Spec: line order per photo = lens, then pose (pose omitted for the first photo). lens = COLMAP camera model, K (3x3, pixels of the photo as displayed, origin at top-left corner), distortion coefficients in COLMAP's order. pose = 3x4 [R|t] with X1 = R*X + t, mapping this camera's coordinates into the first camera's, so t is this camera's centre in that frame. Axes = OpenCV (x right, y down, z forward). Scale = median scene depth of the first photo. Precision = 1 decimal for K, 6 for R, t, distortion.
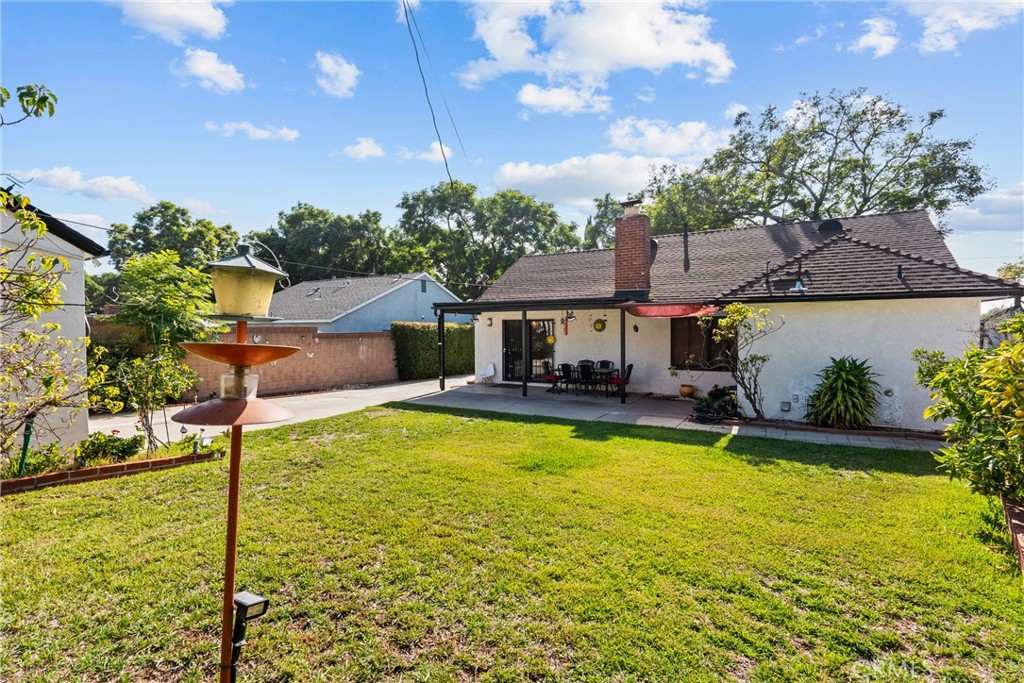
lens RADIAL K [[468.7, 0, 512.0], [0, 468.7, 341.5], [0, 0, 1]] dist [0.001997, 0.000925]
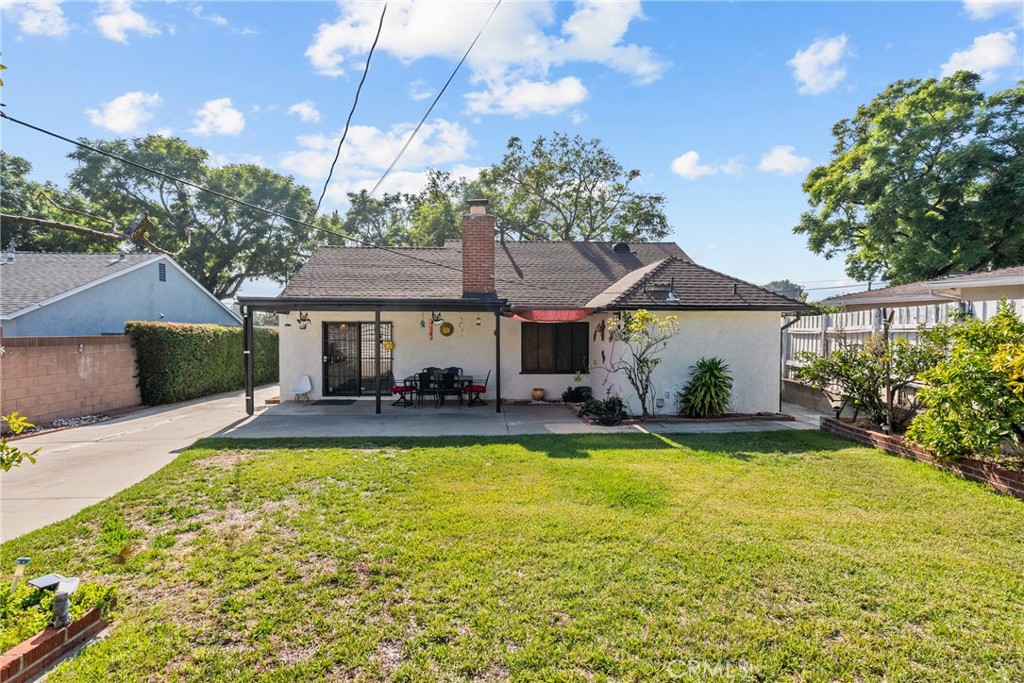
lens RADIAL K [[468.7, 0, 512.0], [0, 468.7, 341.5], [0, 0, 1]] dist [0.001997, 0.000925]
pose [[0.838279, -0.004585, 0.545222, -0.177161], [0.009432, 0.999937, -0.006093, -0.003111], [-0.545160, 0.010250, 0.838269, 0.132063]]
